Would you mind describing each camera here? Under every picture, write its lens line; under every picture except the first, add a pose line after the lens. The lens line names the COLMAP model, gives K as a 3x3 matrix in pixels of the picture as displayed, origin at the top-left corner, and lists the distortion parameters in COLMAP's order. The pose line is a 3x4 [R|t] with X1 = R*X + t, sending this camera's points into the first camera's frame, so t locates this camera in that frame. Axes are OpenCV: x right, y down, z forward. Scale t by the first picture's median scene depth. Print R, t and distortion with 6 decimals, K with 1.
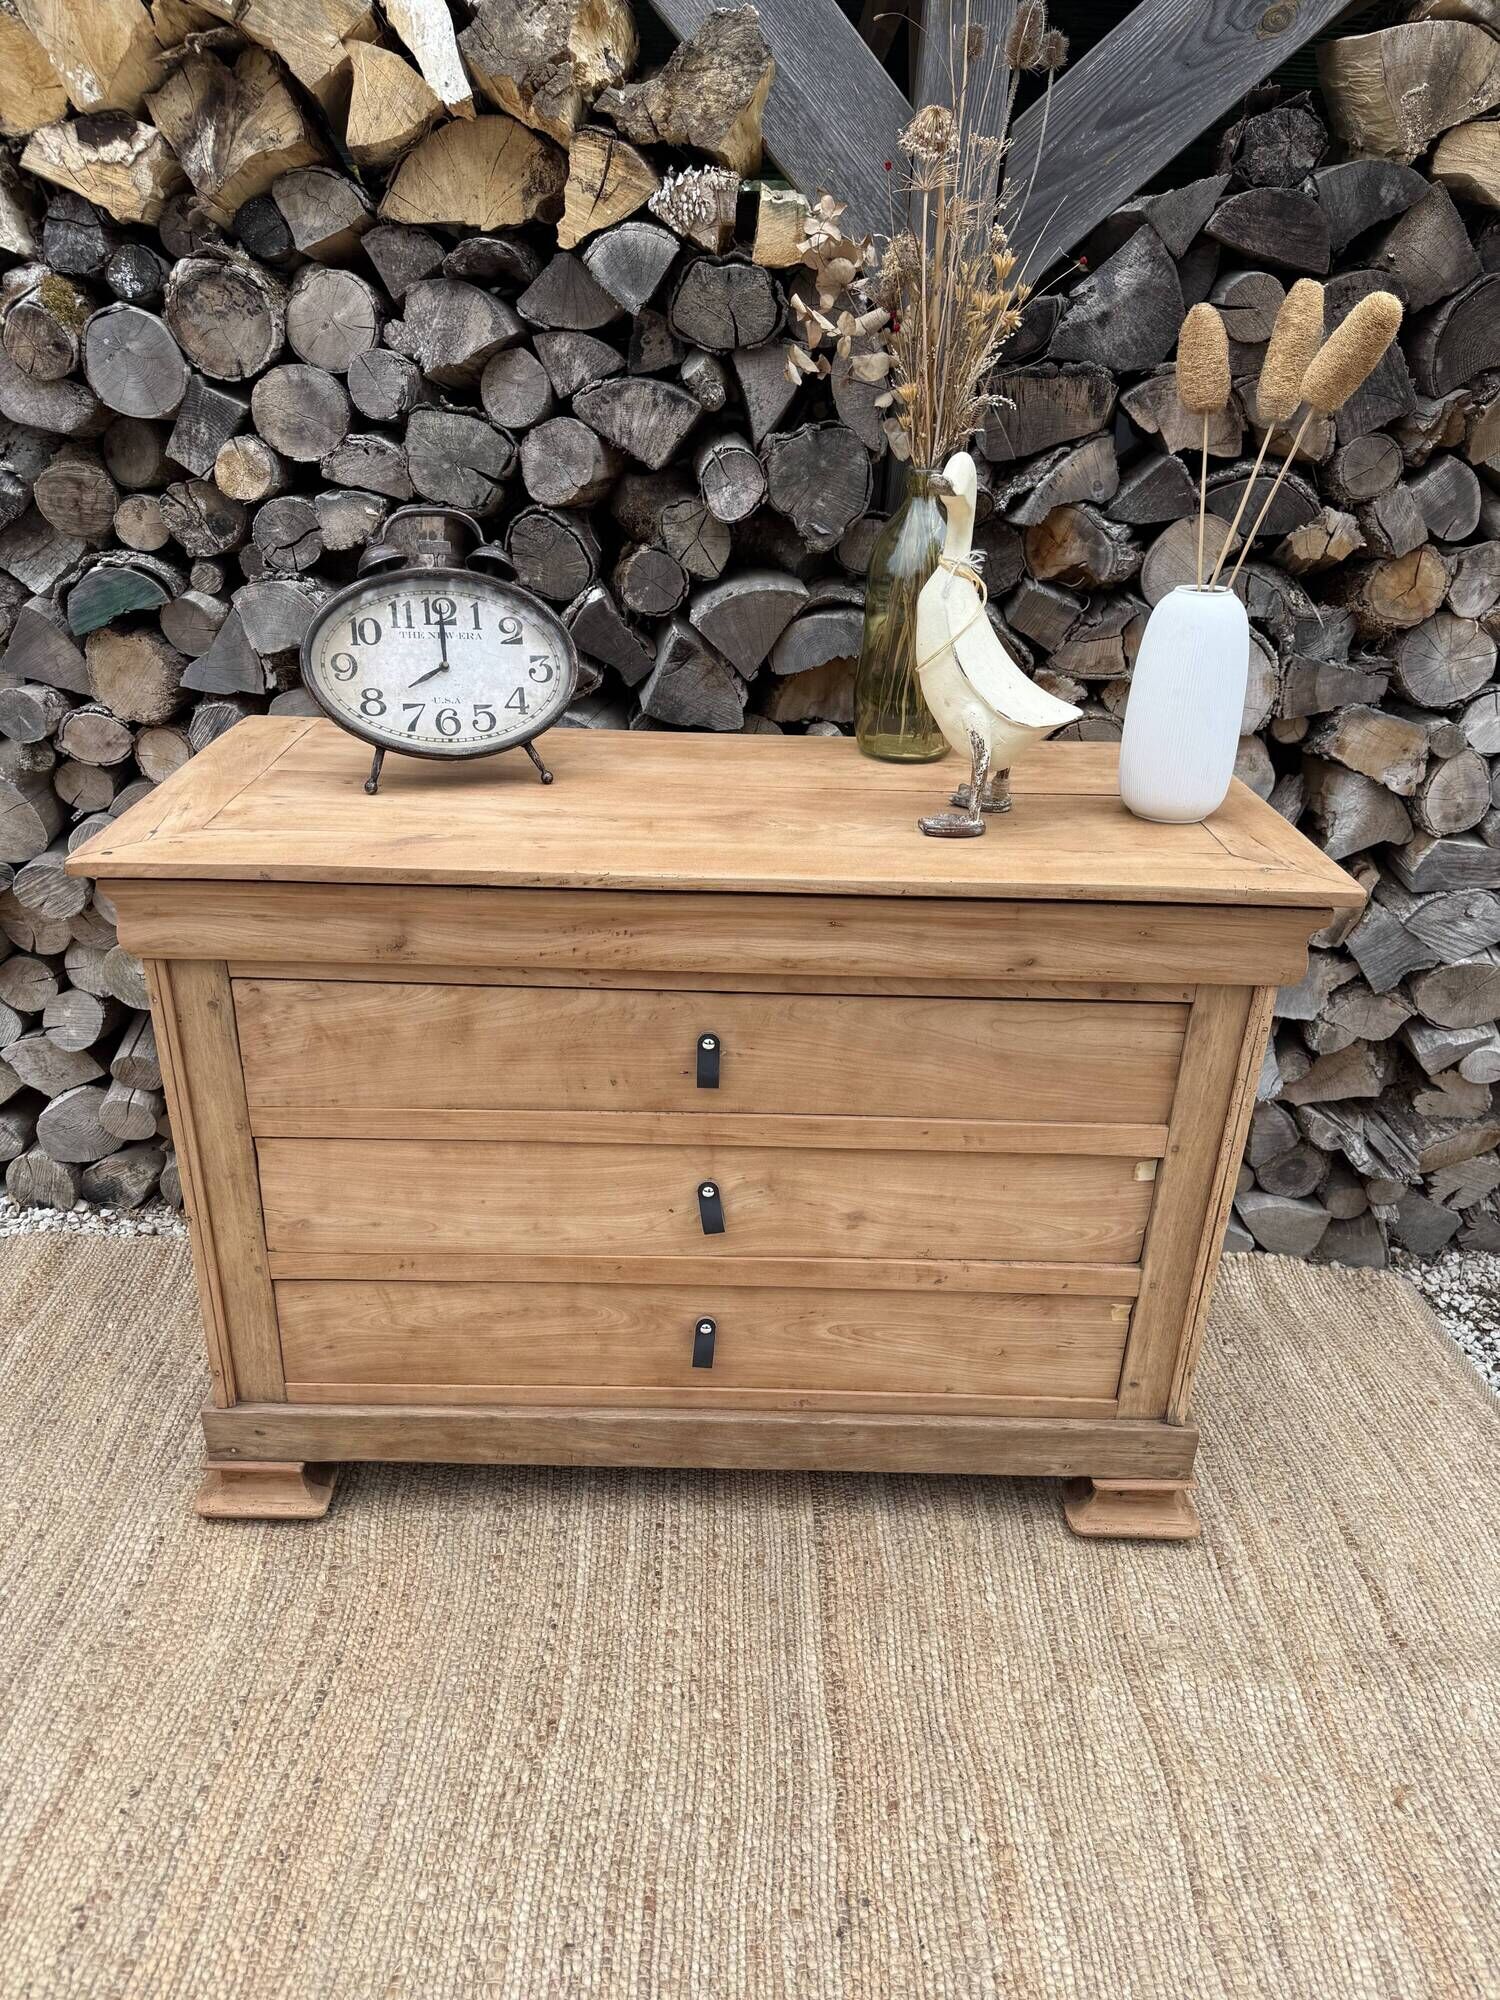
lens RADIAL K [[1417.4, 0, 745.9], [0, 1417.4, 1005.7], [0, 0, 1]] dist [0.019901, -0.027625]
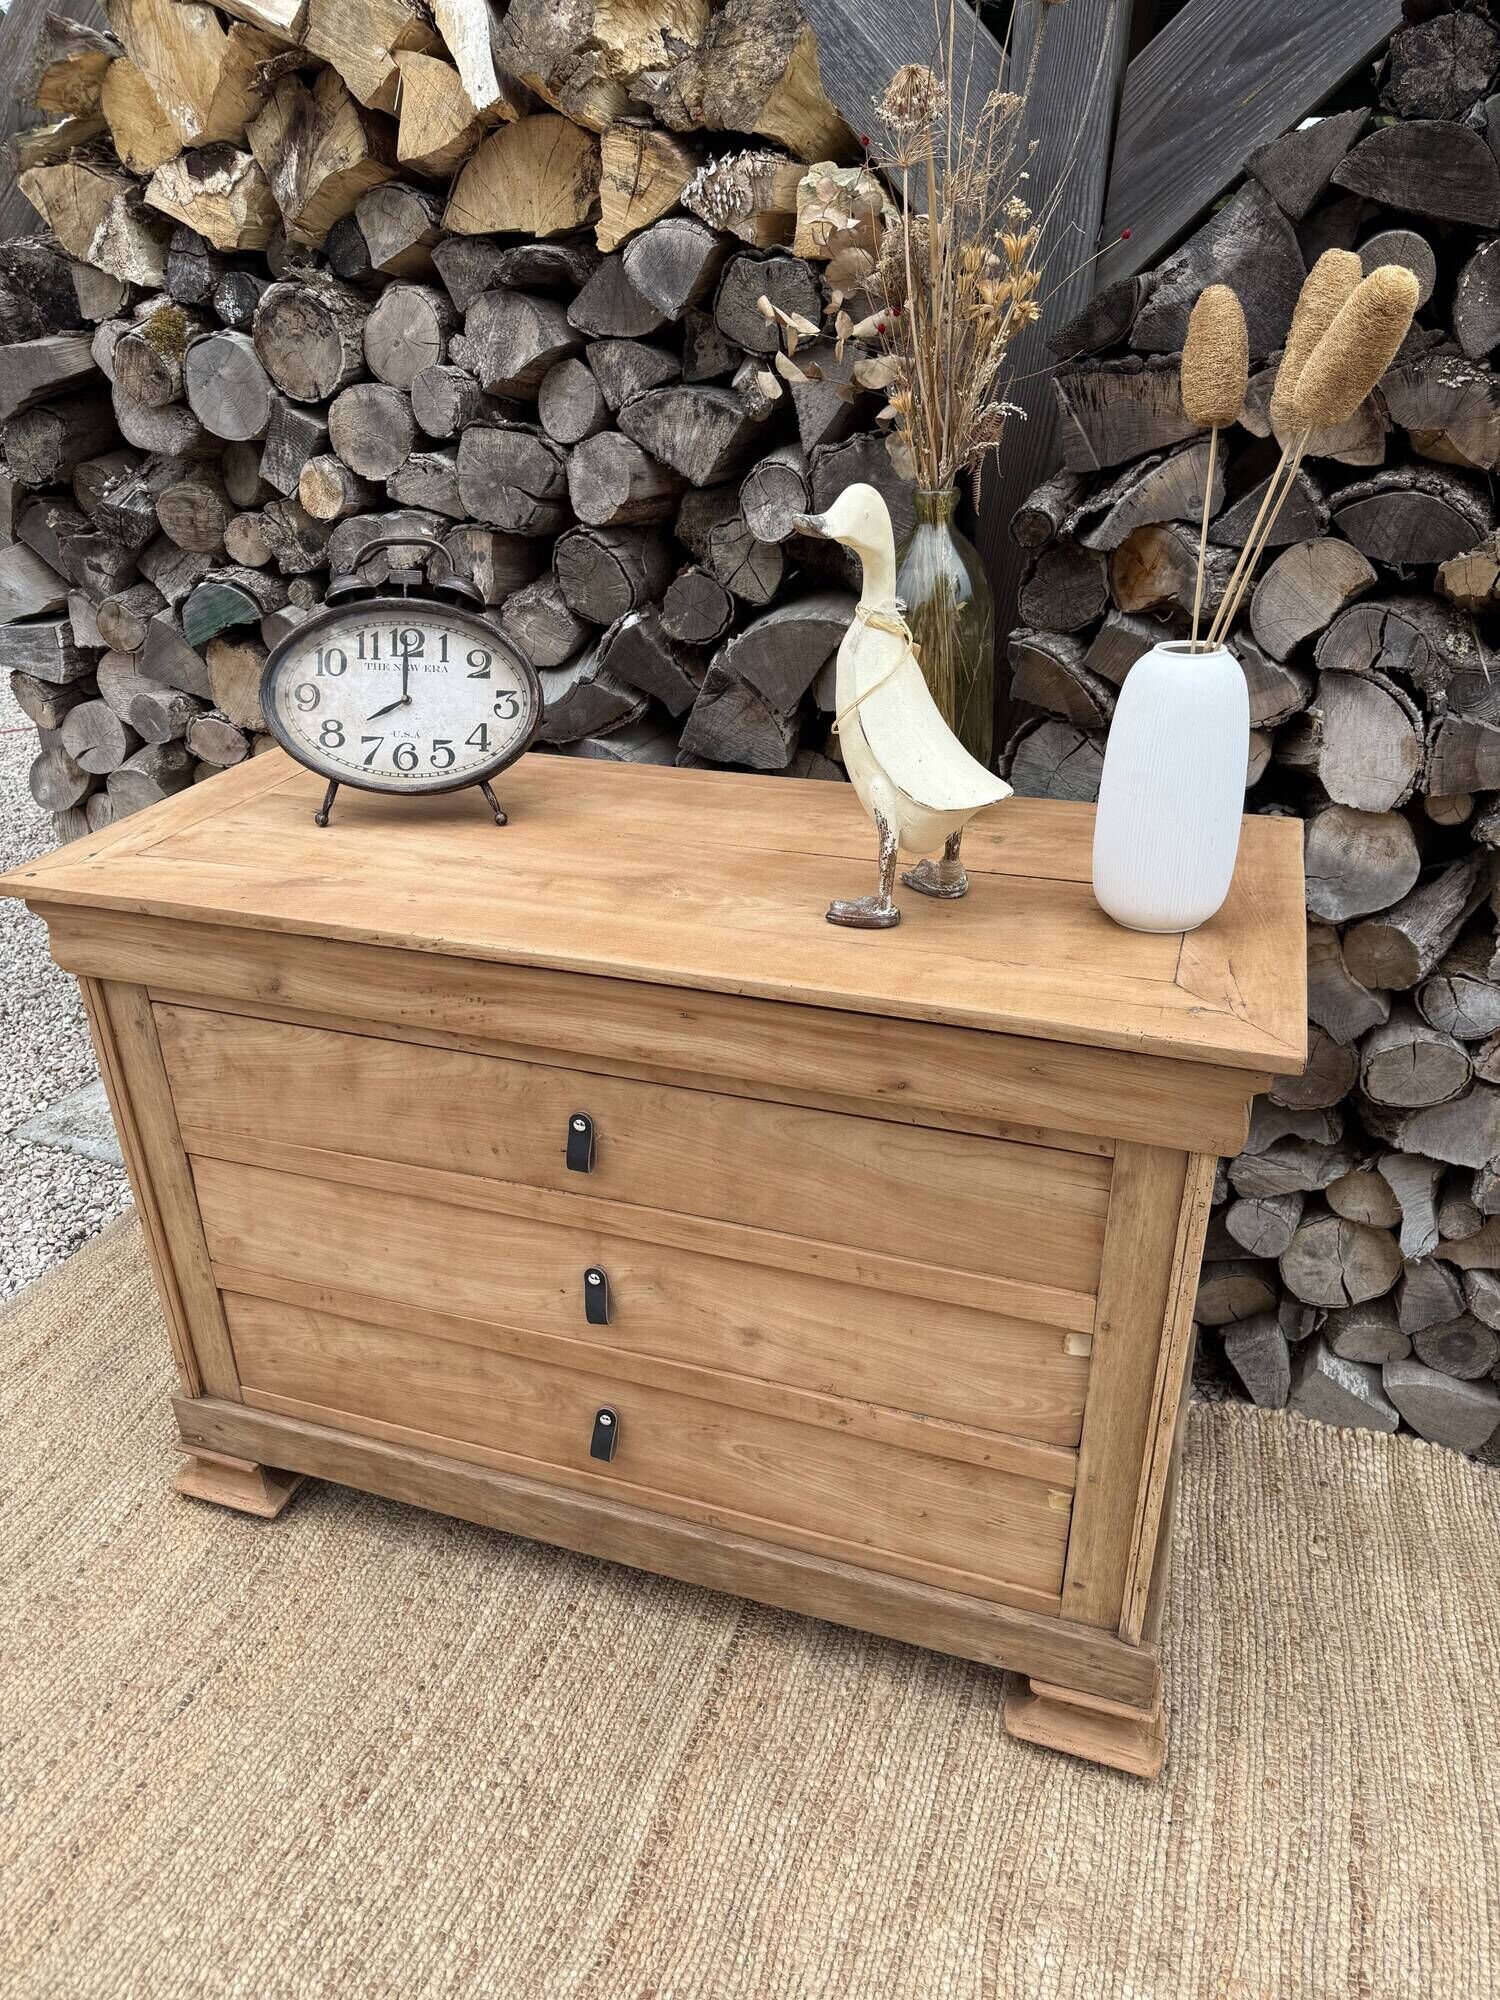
lens RADIAL K [[1417.4, 0, 739.9], [0, 1417.4, 1010.8], [0, 0, 1]] dist [0.019901, -0.027625]
pose [[0.940927, 0.110540, -0.320058, 0.304134], [-0.102717, 0.993854, 0.041277, -0.081536], [0.322654, -0.005963, 0.946498, 0.135960]]
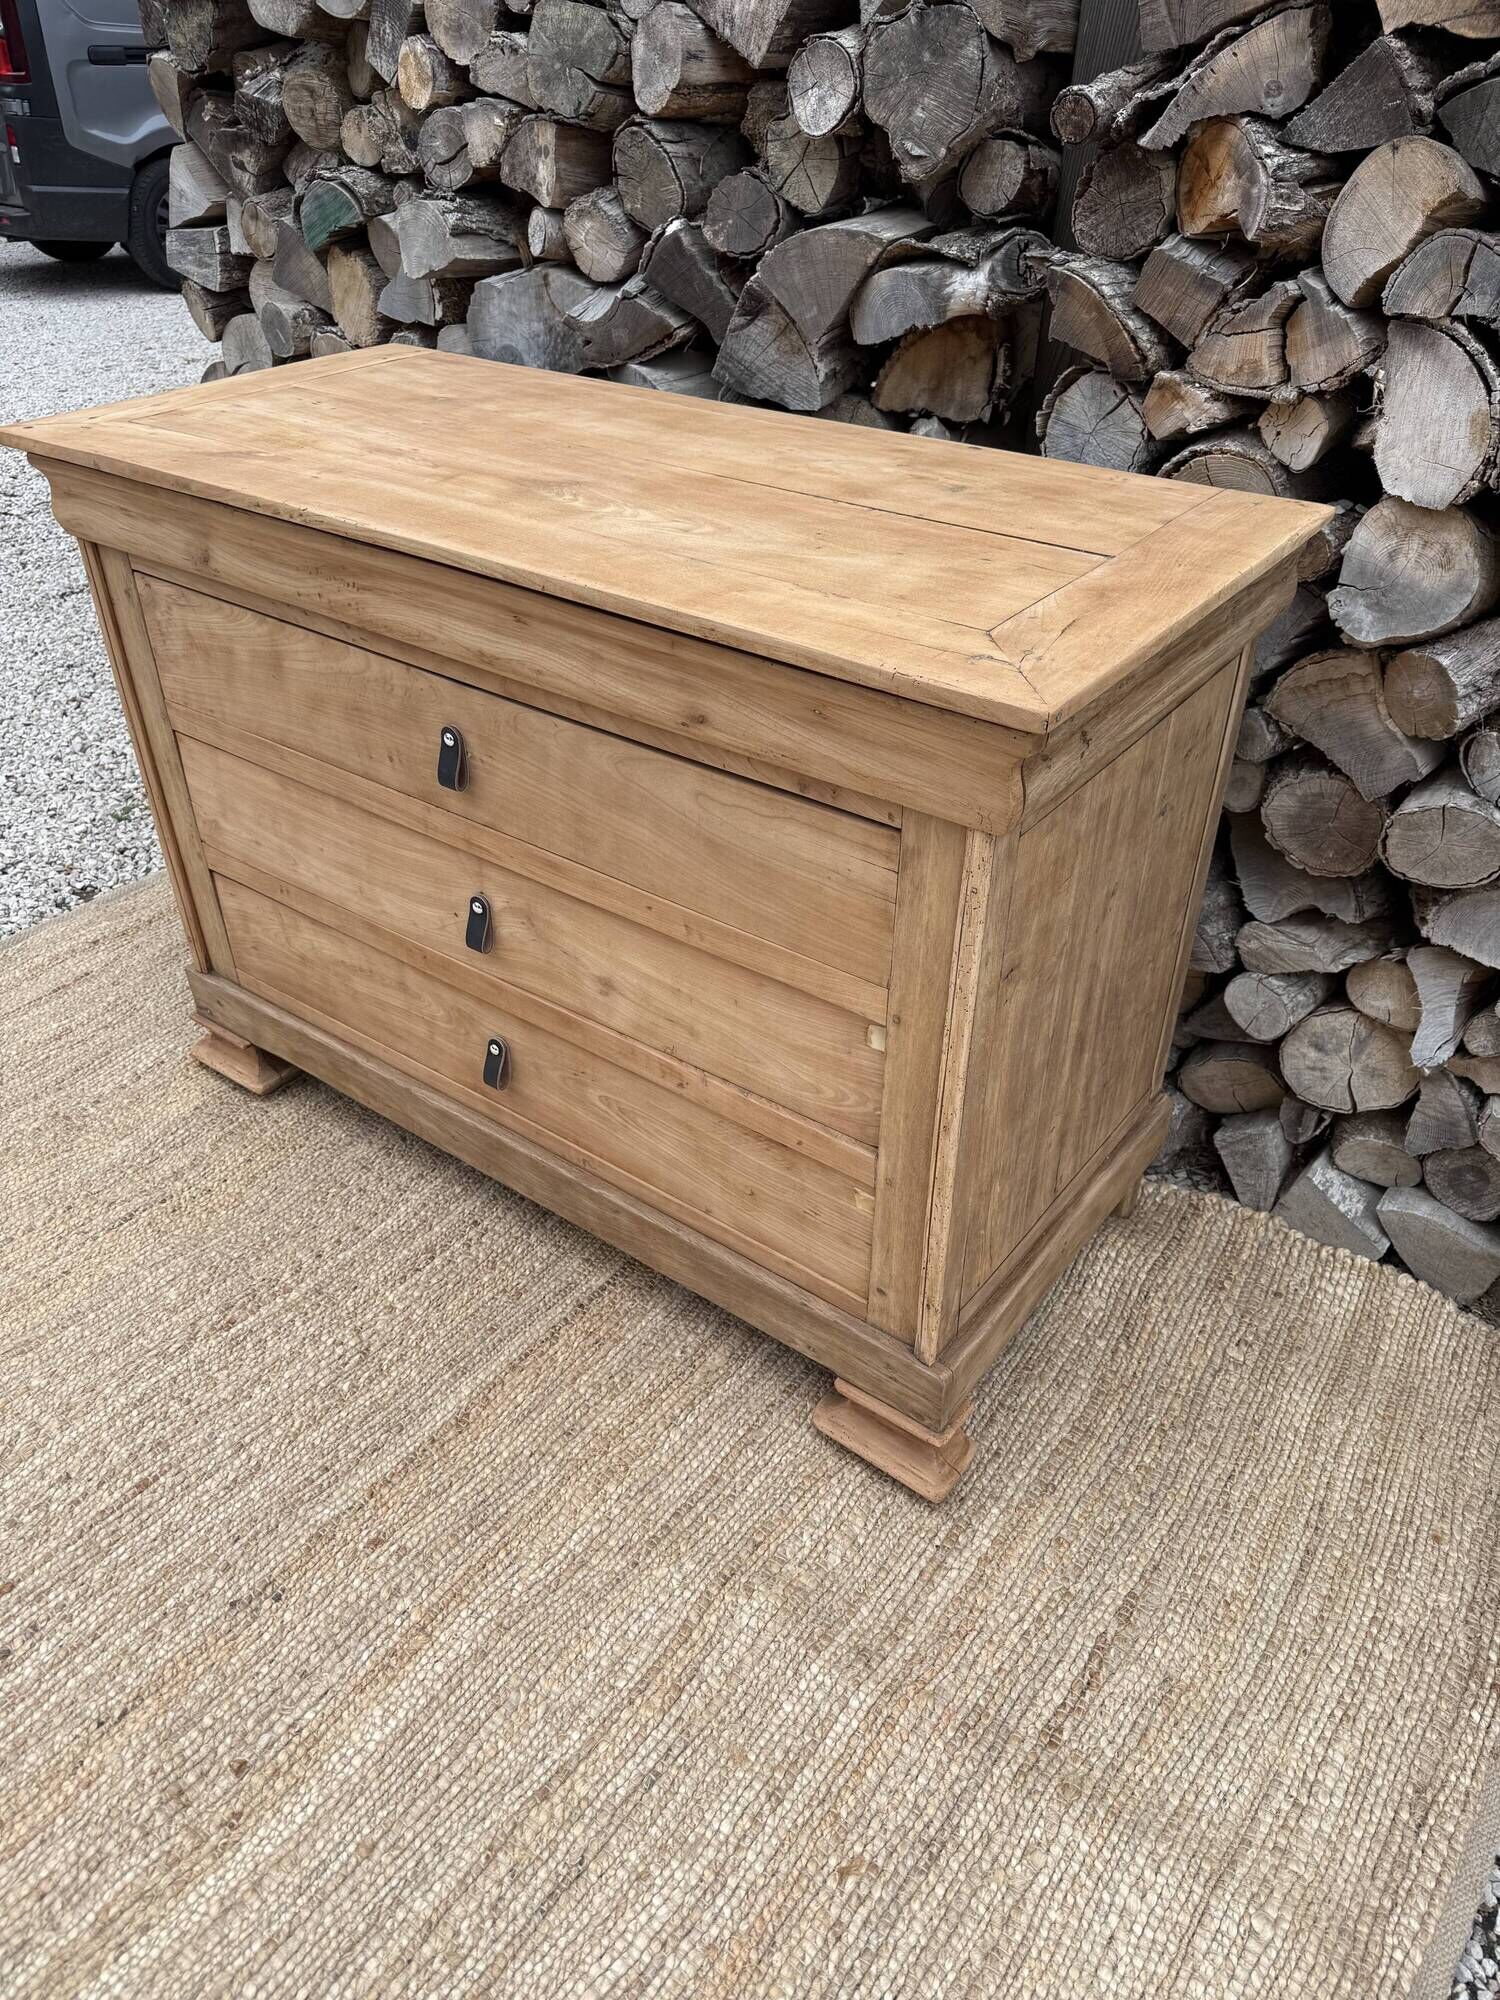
lens RADIAL K [[1417.4, 0, 739.9], [0, 1417.4, 1011.0], [0, 0, 1]] dist [0.019901, -0.027625]
pose [[0.796981, 0.325360, -0.508884, 0.545180], [-0.236172, 0.943305, 0.233235, -0.053140], [0.555918, -0.065699, 0.828637, 0.282642]]
